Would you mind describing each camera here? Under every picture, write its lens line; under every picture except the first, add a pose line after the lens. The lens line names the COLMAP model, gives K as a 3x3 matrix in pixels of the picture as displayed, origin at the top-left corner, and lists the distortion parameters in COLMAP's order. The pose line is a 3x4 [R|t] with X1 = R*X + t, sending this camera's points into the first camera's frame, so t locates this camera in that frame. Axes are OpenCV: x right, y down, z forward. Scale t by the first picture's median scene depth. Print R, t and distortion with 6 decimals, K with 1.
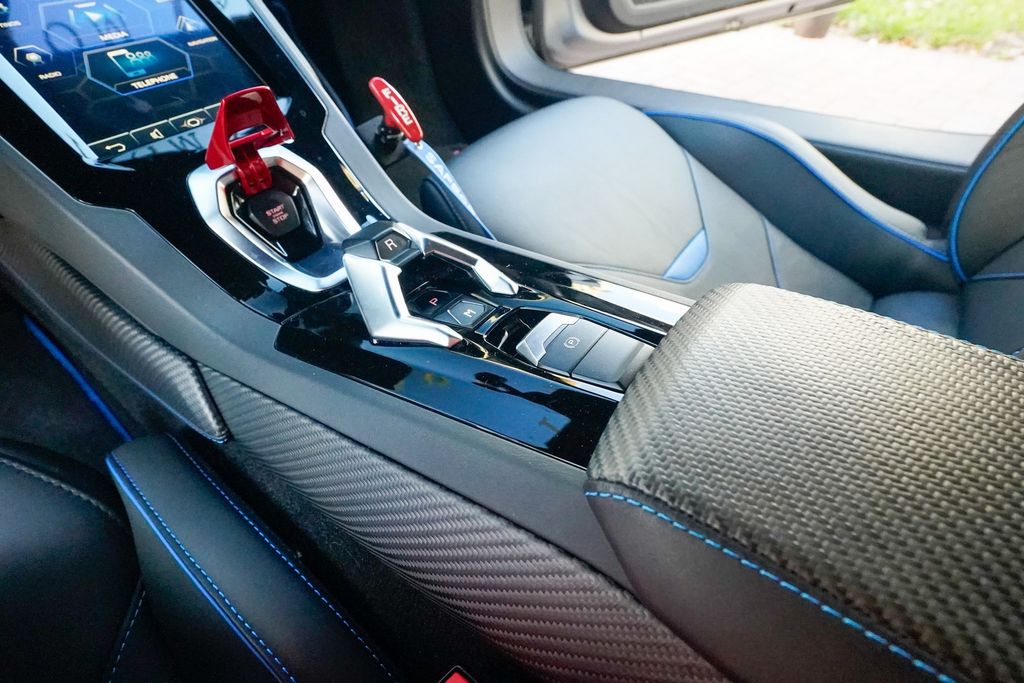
lens RADIAL K [[483.5, 0, 506.1], [0, 483.5, 342.2], [0, 0, 1]] dist [-0.000577, 0.001162]
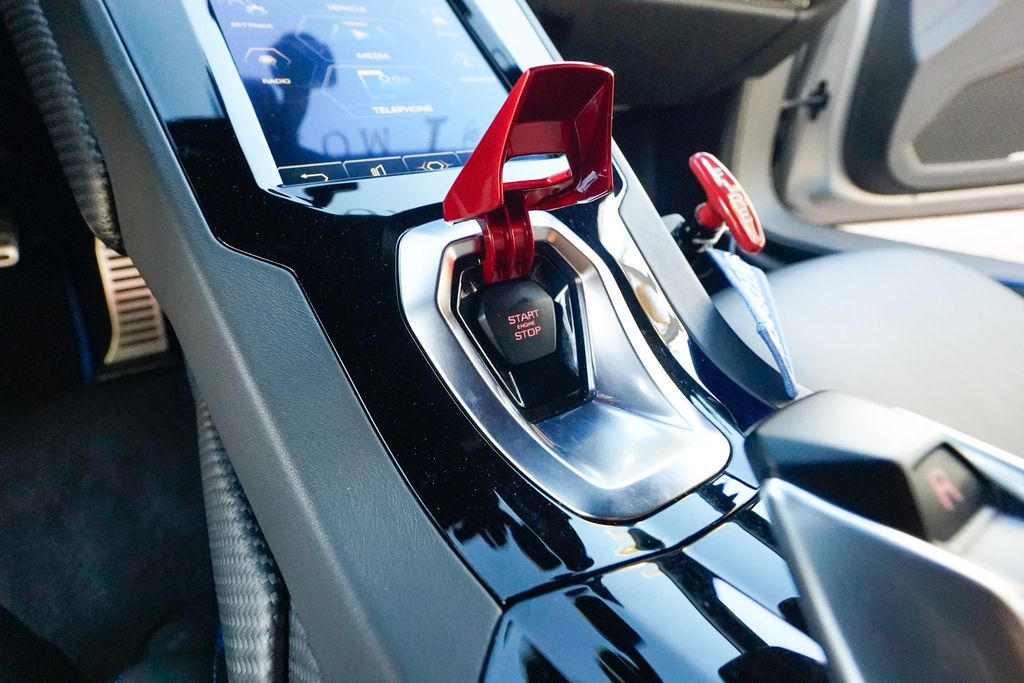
lens RADIAL K [[483.5, 0, 506.1], [0, 483.5, 342.2], [0, 0, 1]] dist [-0.000577, 0.001162]
pose [[0.930376, 0.186651, -0.315535, -0.325016], [-0.263822, 0.938502, -0.222737, -0.124581], [0.254556, 0.290474, 0.922402, 0.517921]]
